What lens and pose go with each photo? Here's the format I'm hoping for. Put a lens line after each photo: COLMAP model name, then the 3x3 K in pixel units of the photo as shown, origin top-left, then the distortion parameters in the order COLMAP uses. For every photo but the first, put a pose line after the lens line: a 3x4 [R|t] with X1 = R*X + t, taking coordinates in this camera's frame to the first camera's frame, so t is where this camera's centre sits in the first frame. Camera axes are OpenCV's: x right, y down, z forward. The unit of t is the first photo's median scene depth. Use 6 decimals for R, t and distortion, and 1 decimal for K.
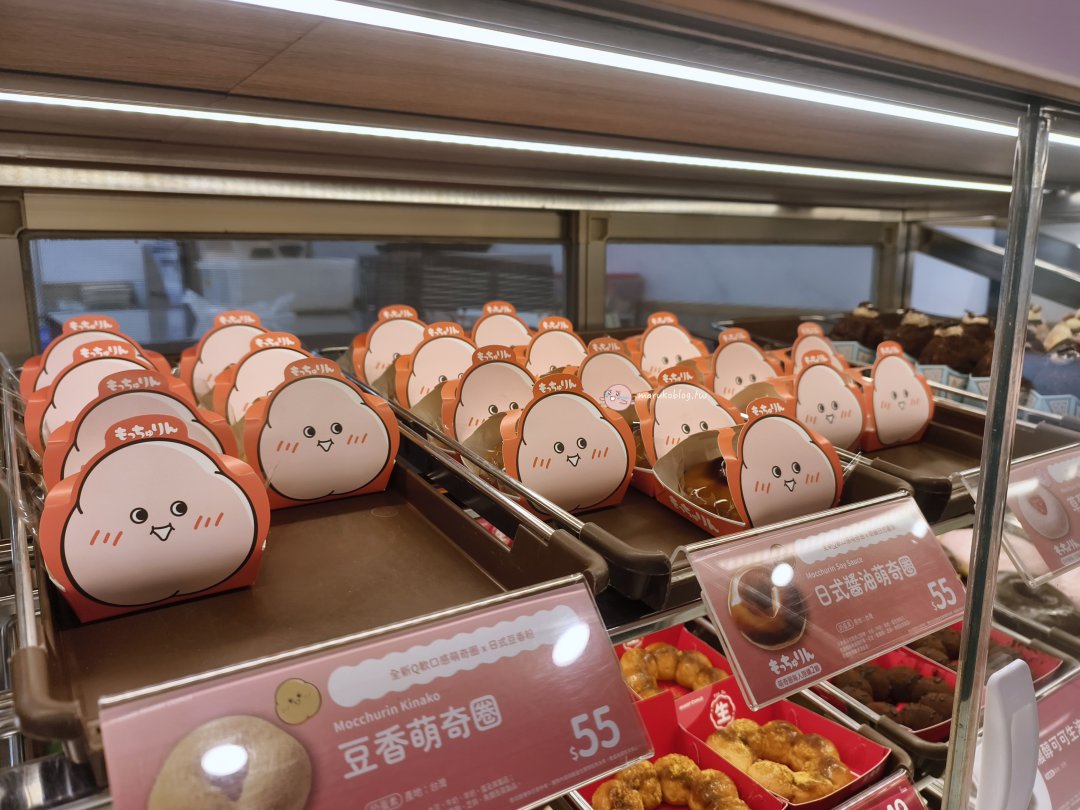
lens RADIAL K [[790.2, 0, 535.9], [0, 790.2, 410.6], [0, 0, 1]] dist [-0.035589, 0.022955]
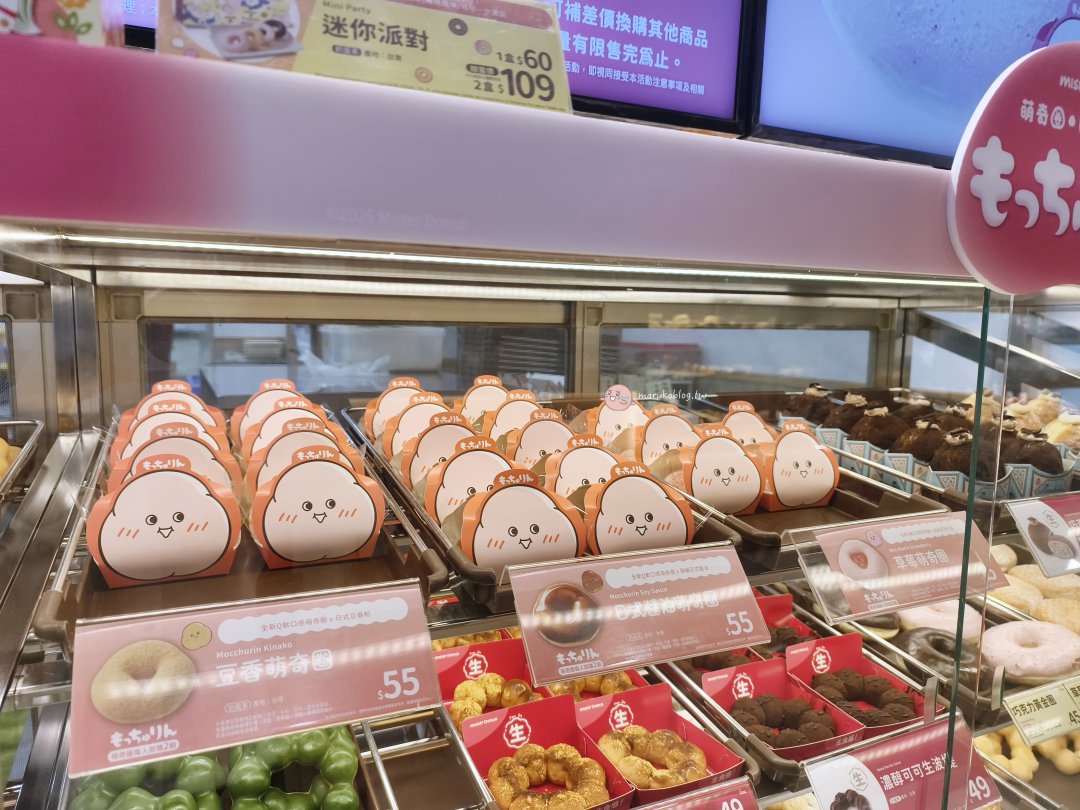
lens RADIAL K [[740.6, 0, 542.5], [0, 740.6, 398.5], [0, 0, 1]] dist [-0.020969, 0.007830]
pose [[0.988003, 0.033911, -0.150668, 0.284799], [-0.046583, 0.995593, -0.081388, -0.012503], [0.147244, 0.087430, 0.985228, -0.200493]]
